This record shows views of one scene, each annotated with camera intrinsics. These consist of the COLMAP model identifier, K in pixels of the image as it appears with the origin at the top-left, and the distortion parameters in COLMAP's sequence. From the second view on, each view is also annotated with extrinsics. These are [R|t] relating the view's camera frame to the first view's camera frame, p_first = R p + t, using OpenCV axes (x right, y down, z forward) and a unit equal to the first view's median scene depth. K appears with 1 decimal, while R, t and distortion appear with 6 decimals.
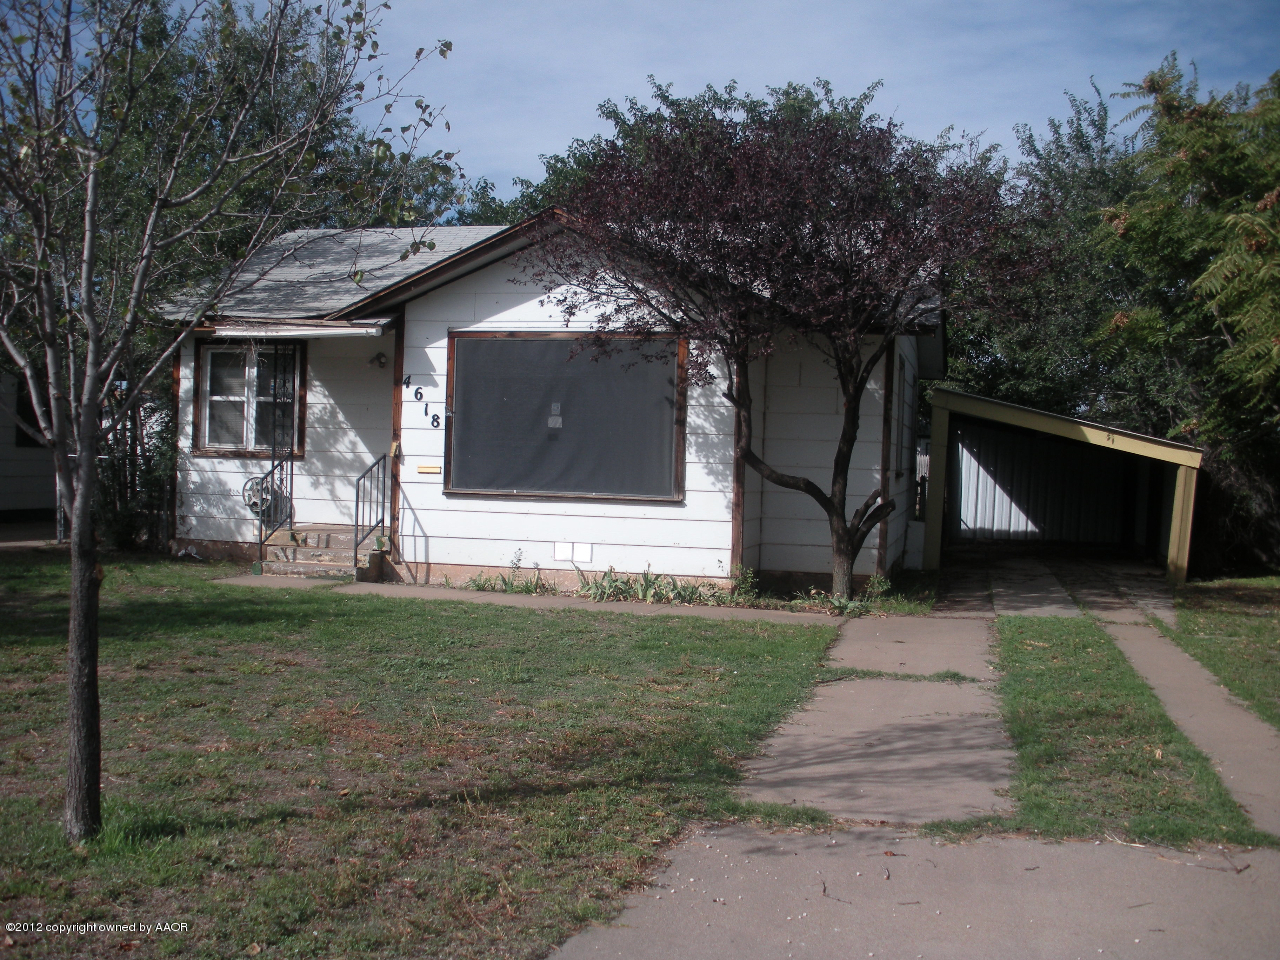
lens RADIAL K [[1434.3, 0, 639.4], [0, 1434.3, 448.0], [0, 0, 1]] dist [-0.223660, 0.001375]
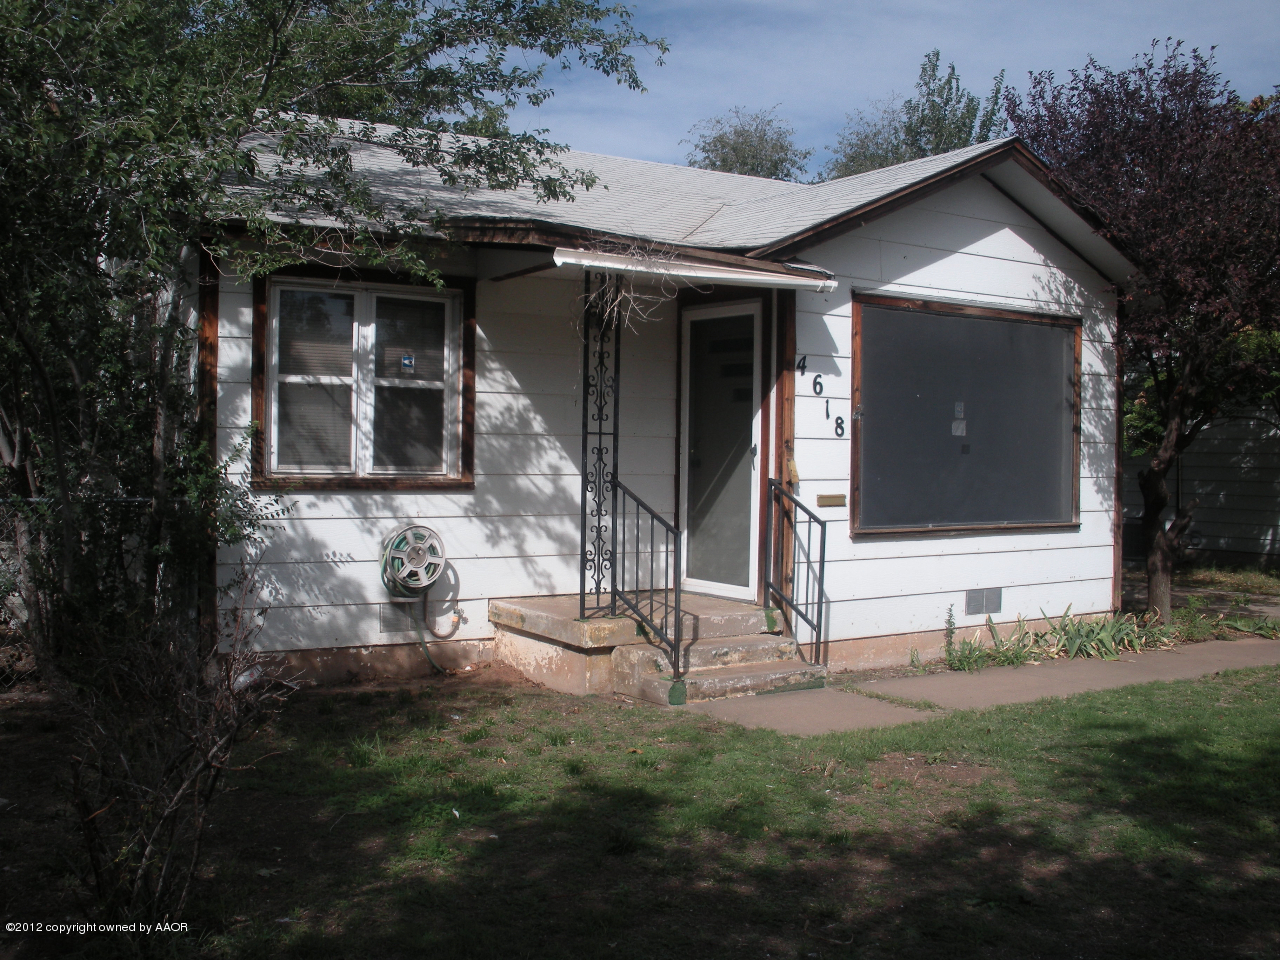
lens RADIAL K [[1417.5, 0, 617.4], [0, 1417.5, 480.7], [0, 0, 1]] dist [-0.326244, 0.506232]
pose [[0.646472, -0.035978, 0.762089, -0.707200], [0.002747, 0.998991, 0.044832, -0.023555], [-0.762933, -0.026889, 0.645918, 0.658625]]
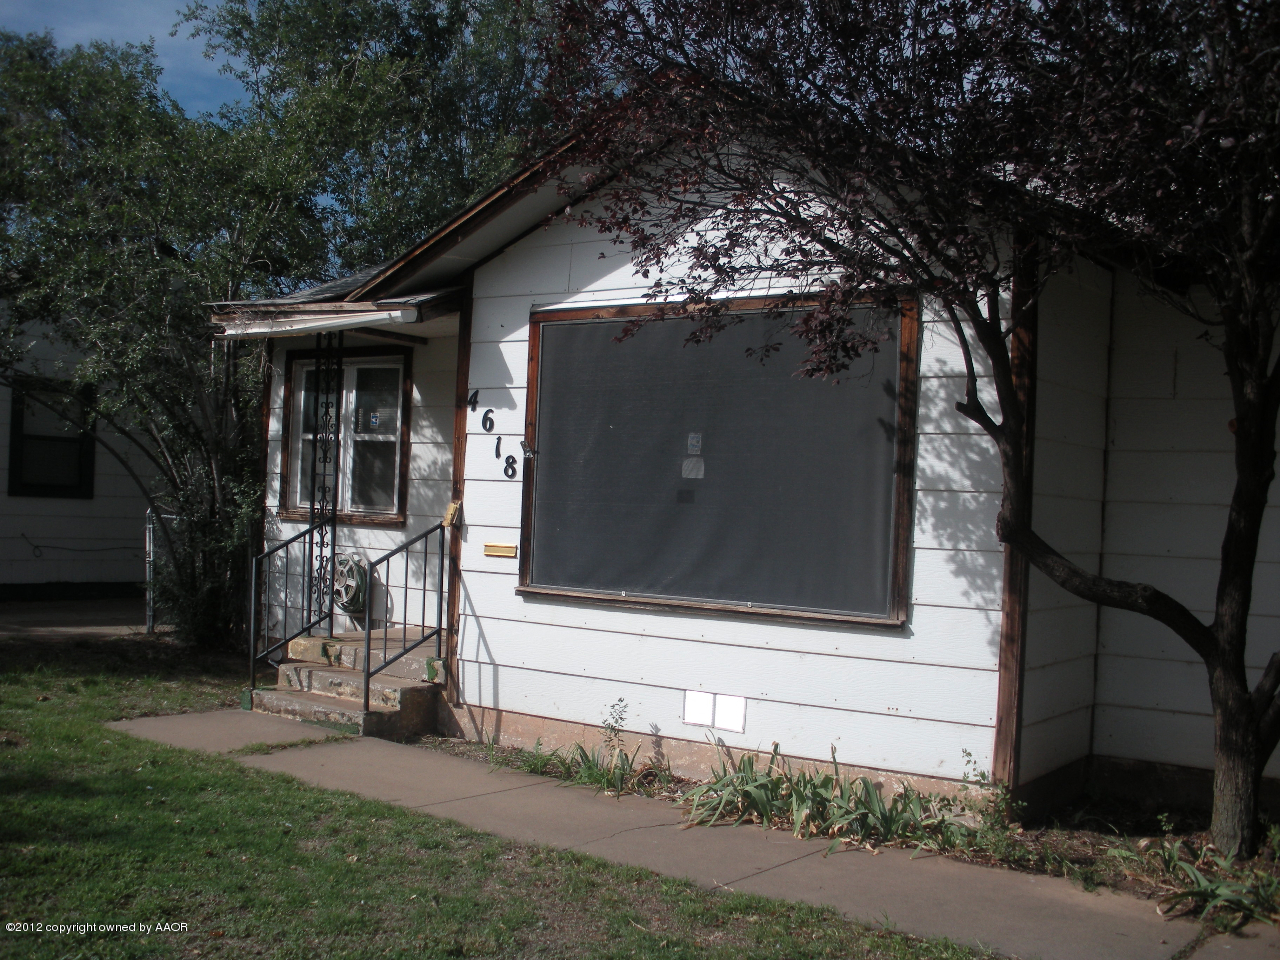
lens RADIAL K [[1417.5, 0, 617.4], [0, 1417.5, 480.7], [0, 0, 1]] dist [-0.326244, 0.506232]
pose [[0.929627, 0.005525, -0.368461, 0.110067], [-0.014745, 0.999645, -0.022210, -0.001225], [0.368207, 0.026080, 0.929378, 0.482012]]
